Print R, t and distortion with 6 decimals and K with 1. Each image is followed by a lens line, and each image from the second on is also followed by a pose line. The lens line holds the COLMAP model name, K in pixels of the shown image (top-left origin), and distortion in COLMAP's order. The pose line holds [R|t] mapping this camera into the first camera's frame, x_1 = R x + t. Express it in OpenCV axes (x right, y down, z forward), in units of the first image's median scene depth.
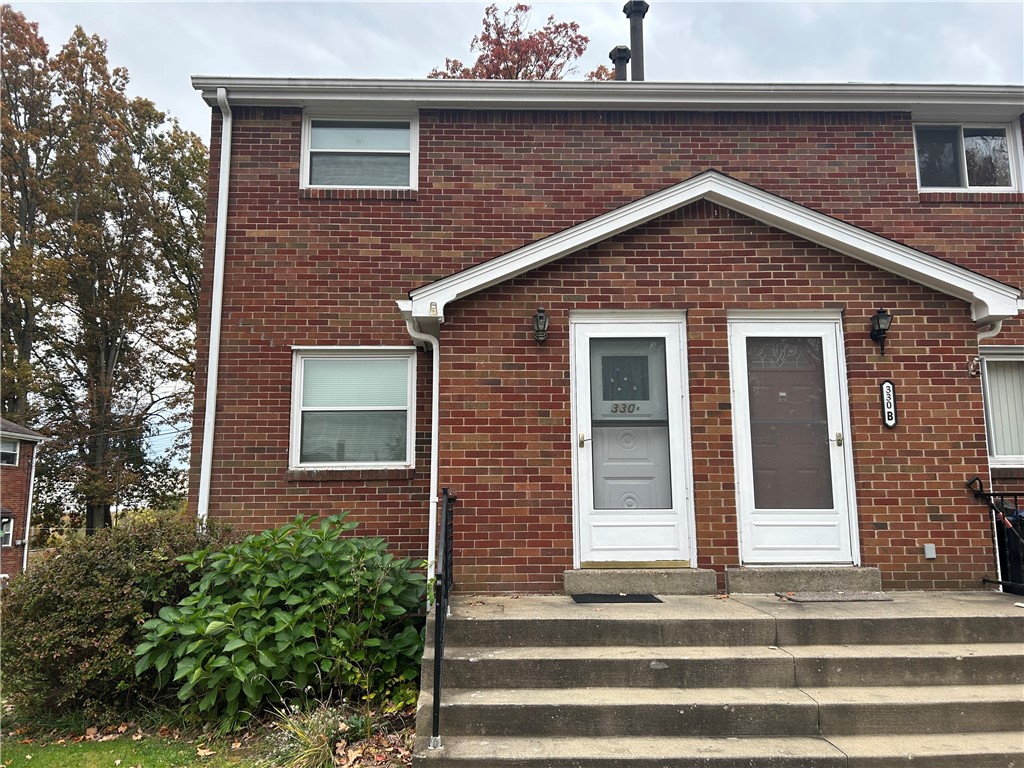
lens RADIAL K [[787.9, 0, 512.0], [0, 787.9, 384.0], [0, 0, 1]] dist [0.068516, -0.144387]
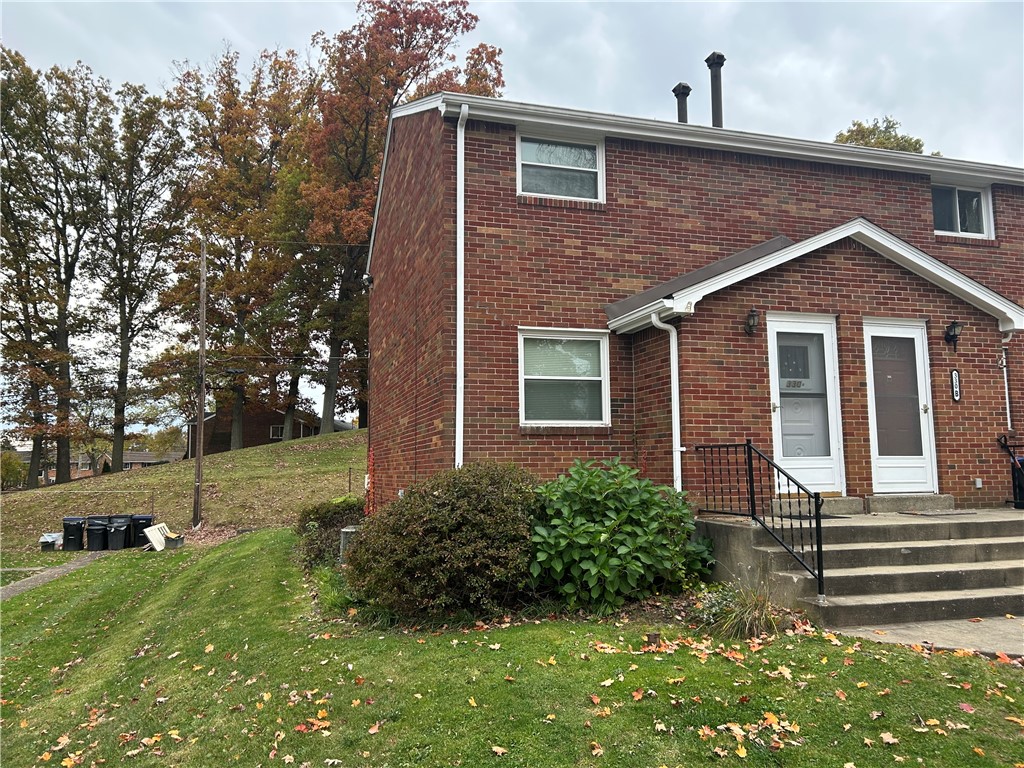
lens RADIAL K [[758.2, 0, 510.7], [0, 758.2, 394.5], [0, 0, 1]] dist [0.059511, -0.123852]
pose [[0.967199, 0.020369, 0.253203, -0.669740], [-0.035368, 0.997869, 0.054828, -0.006616], [-0.251547, -0.061985, 0.965858, -0.163018]]
